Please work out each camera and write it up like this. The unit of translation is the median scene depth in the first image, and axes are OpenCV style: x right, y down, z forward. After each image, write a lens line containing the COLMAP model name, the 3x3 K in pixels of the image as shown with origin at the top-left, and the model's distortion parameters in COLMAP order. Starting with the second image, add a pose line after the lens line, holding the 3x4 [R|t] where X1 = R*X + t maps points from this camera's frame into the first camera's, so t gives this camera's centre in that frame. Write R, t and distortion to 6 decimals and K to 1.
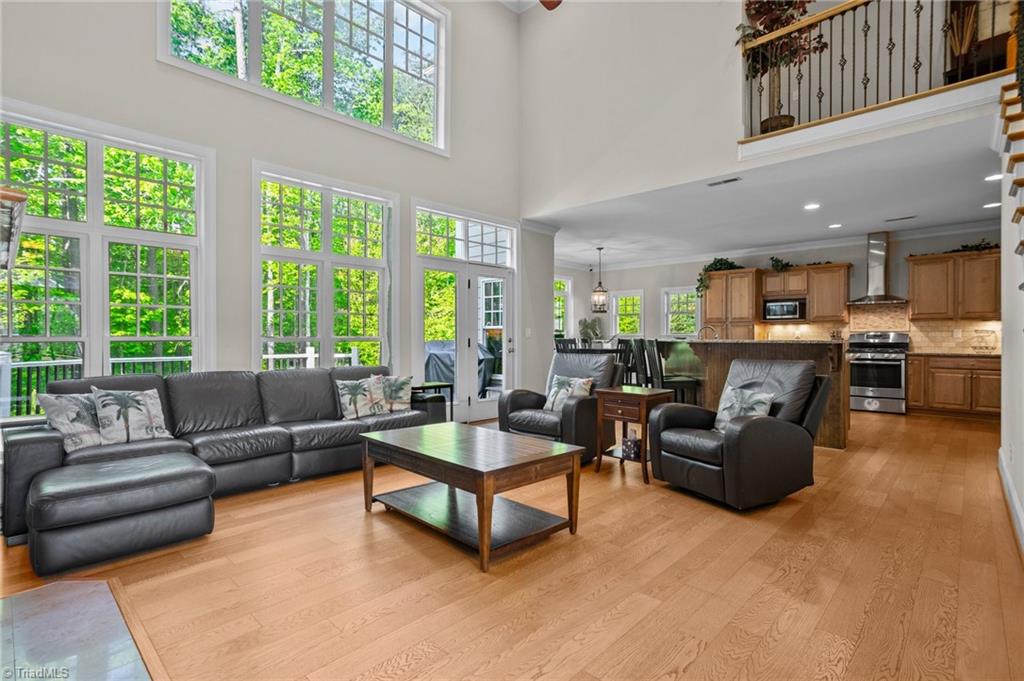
lens RADIAL K [[496.2, 0, 504.9], [0, 496.2, 334.2], [0, 0, 1]] dist [-0.063387, 0.036661]
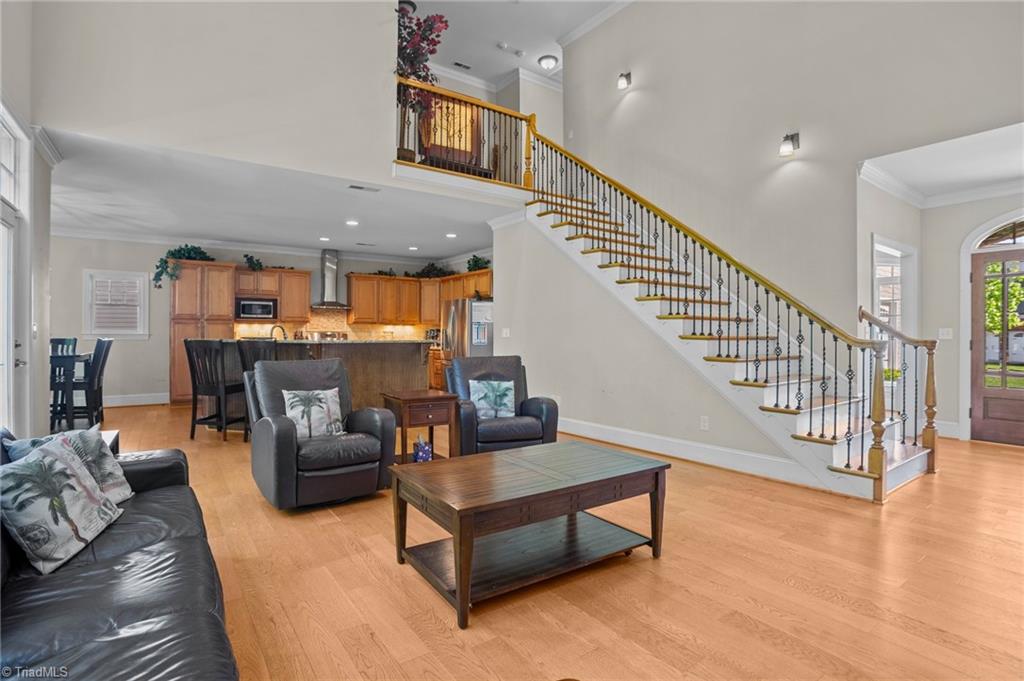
lens RADIAL K [[500.5, 0, 502.2], [0, 500.5, 336.5], [0, 0, 1]] dist [-0.085309, 0.031108]
pose [[0.186383, -0.002187, 0.982475, -0.530344], [-0.009445, 0.999947, 0.004018, -0.004182], [-0.982432, -0.010028, 0.186352, 0.514085]]
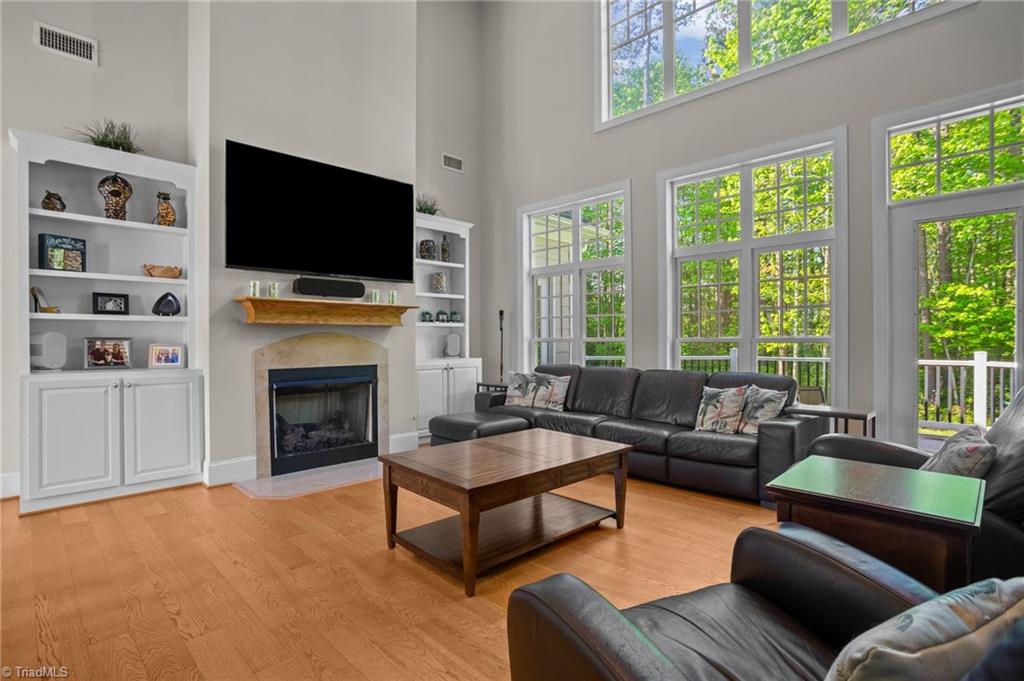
lens RADIAL K [[496.2, 0, 504.9], [0, 496.2, 334.2], [0, 0, 1]] dist [-0.063387, 0.036661]
pose [[-0.014949, -0.007295, -0.999862, 0.483552], [0.007027, 0.999948, -0.007401, 0.000378], [0.999864, -0.007136, -0.014897, 0.571030]]
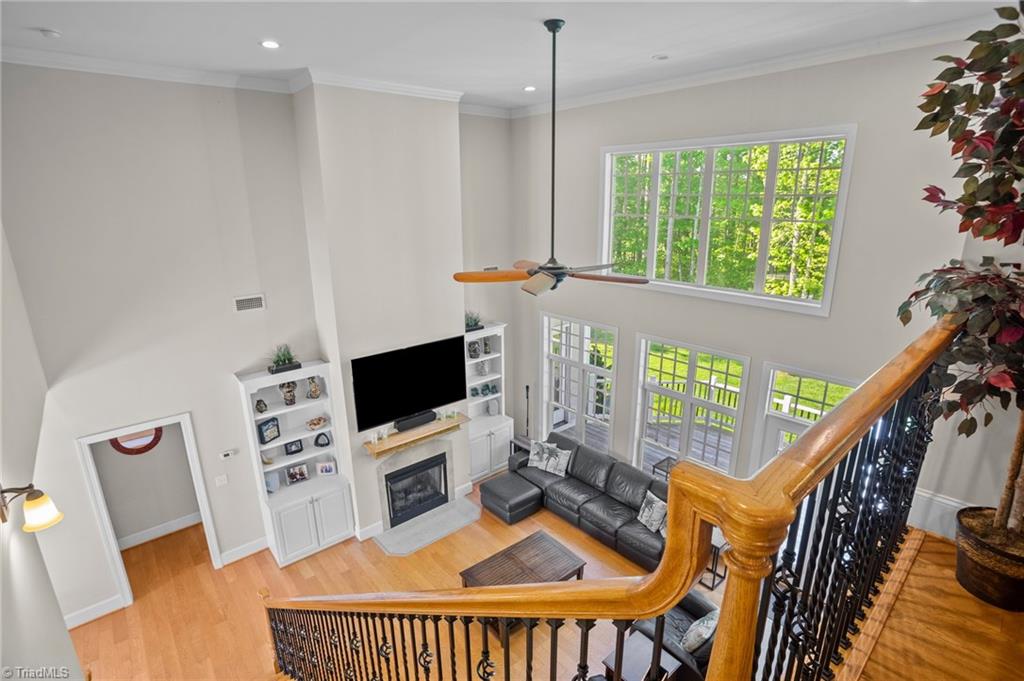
lens RADIAL K [[493.1, 0, 508.0], [0, 493.1, 343.9], [0, 0, 1]] dist [-0.070747, 0.034642]
pose [[-0.088006, 0.270559, -0.958672, 0.834472], [0.011820, 0.962622, 0.270589, -0.626795], [0.996050, 0.012482, -0.087914, 0.621728]]
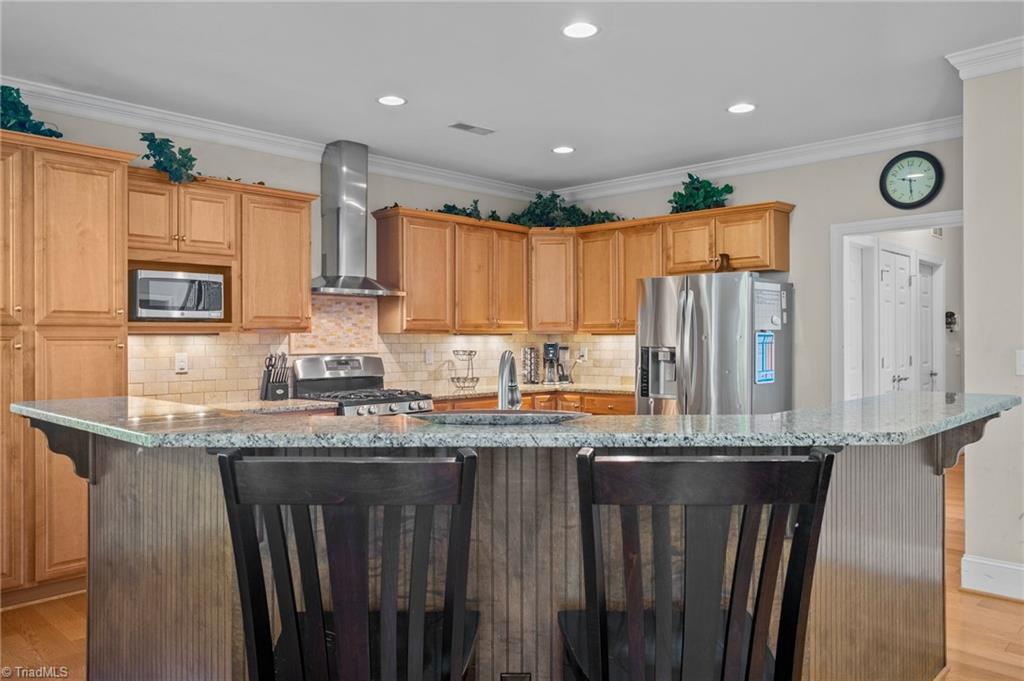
lens RADIAL K [[748.1, 0, 512.0], [0, 748.1, 340.5], [0, 0, 1]] dist [0.002448, 0.003606]
pose [[-0.005772, -0.002032, 0.999981, 0.058530], [-0.003134, 0.999993, 0.002014, -0.030432], [-0.999978, -0.003122, -0.005778, 1.244366]]
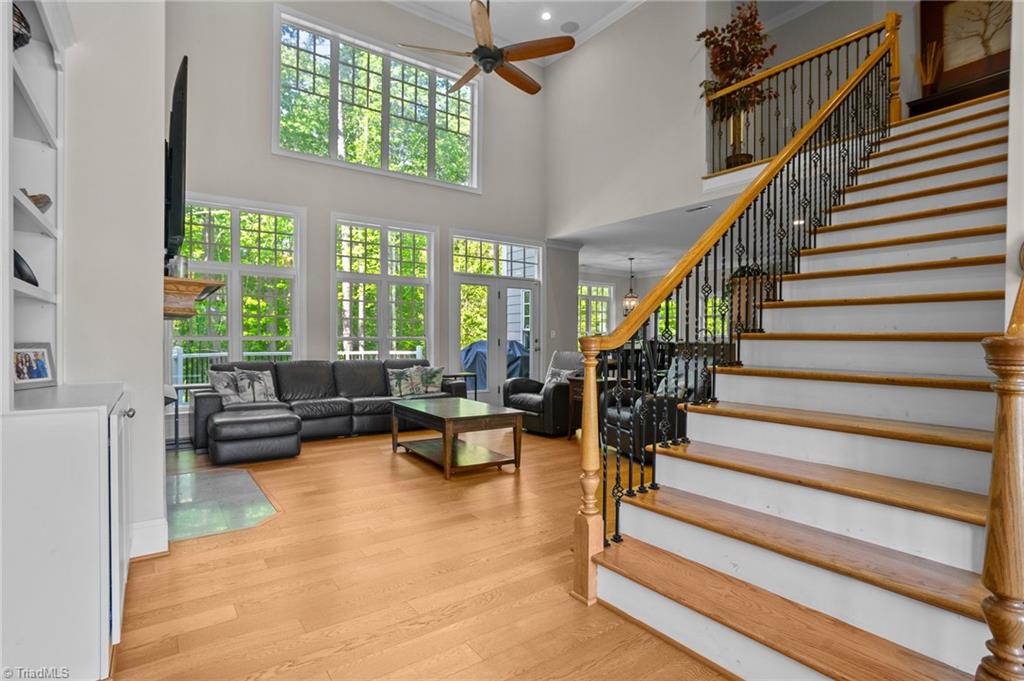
lens RADIAL K [[500.5, 0, 502.2], [0, 500.5, 336.5], [0, 0, 1]] dist [-0.085309, 0.031108]
pose [[0.983051, 0.002908, -0.183310, 0.198514], [-0.002371, 0.999992, 0.003149, -0.001660], [0.183318, -0.002661, 0.983050, -0.271212]]
